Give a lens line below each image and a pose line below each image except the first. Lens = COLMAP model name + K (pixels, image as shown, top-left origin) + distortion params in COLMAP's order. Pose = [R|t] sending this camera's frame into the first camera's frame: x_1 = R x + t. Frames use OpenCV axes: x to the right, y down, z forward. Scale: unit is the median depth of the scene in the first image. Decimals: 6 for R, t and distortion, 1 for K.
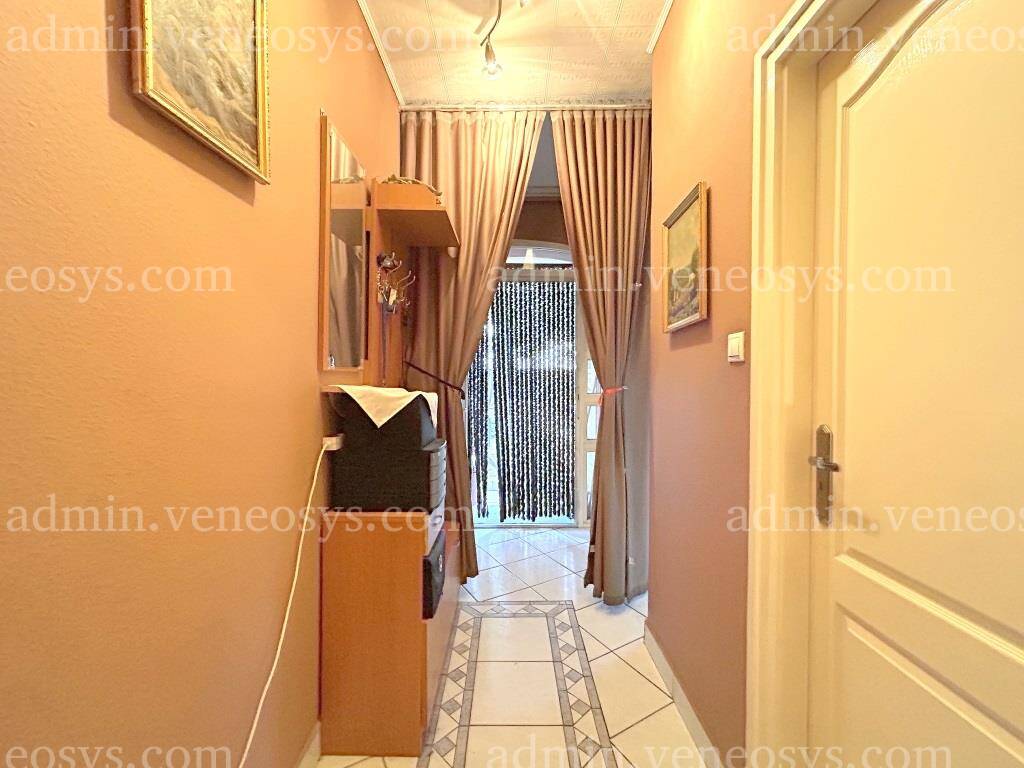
lens RADIAL K [[424.9, 0, 512.0], [0, 424.9, 384.0], [0, 0, 1]] dist [0.000542, 0.000224]
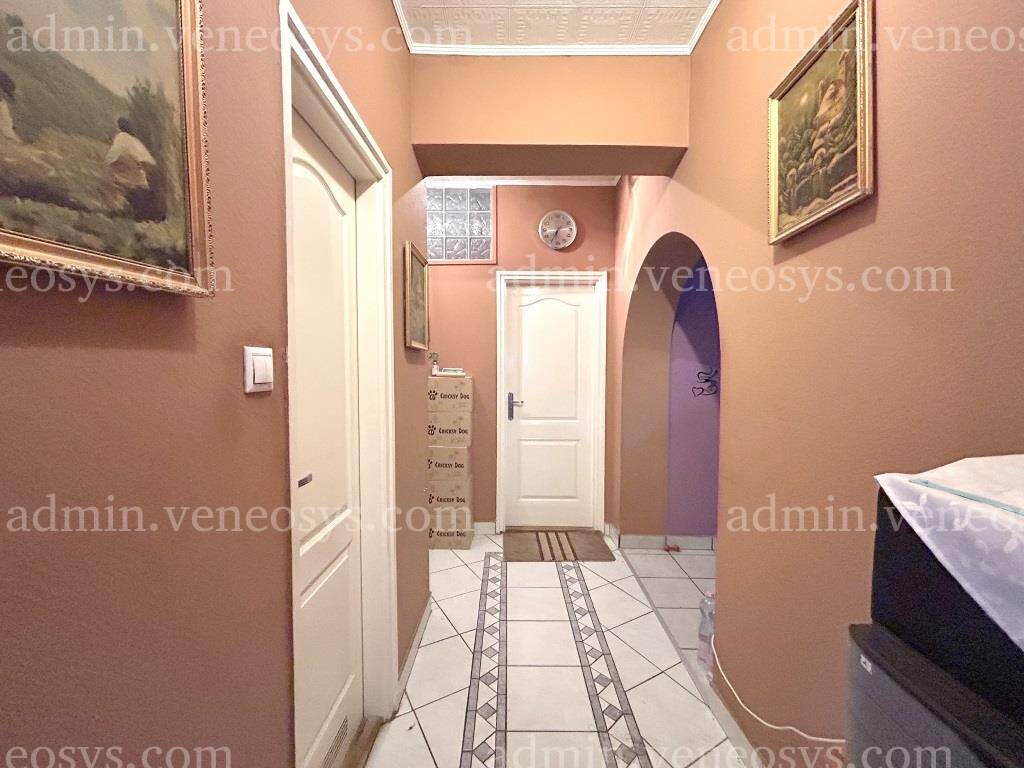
lens RADIAL K [[424.9, 0, 512.0], [0, 424.9, 384.0], [0, 0, 1]] dist [0.000542, 0.000224]
pose [[0.999999, -0.000703, -0.000938, -1.688112], [0.000703, 1.000000, -0.000452, -0.000030], [0.000939, 0.000452, 0.999999, 0.000095]]
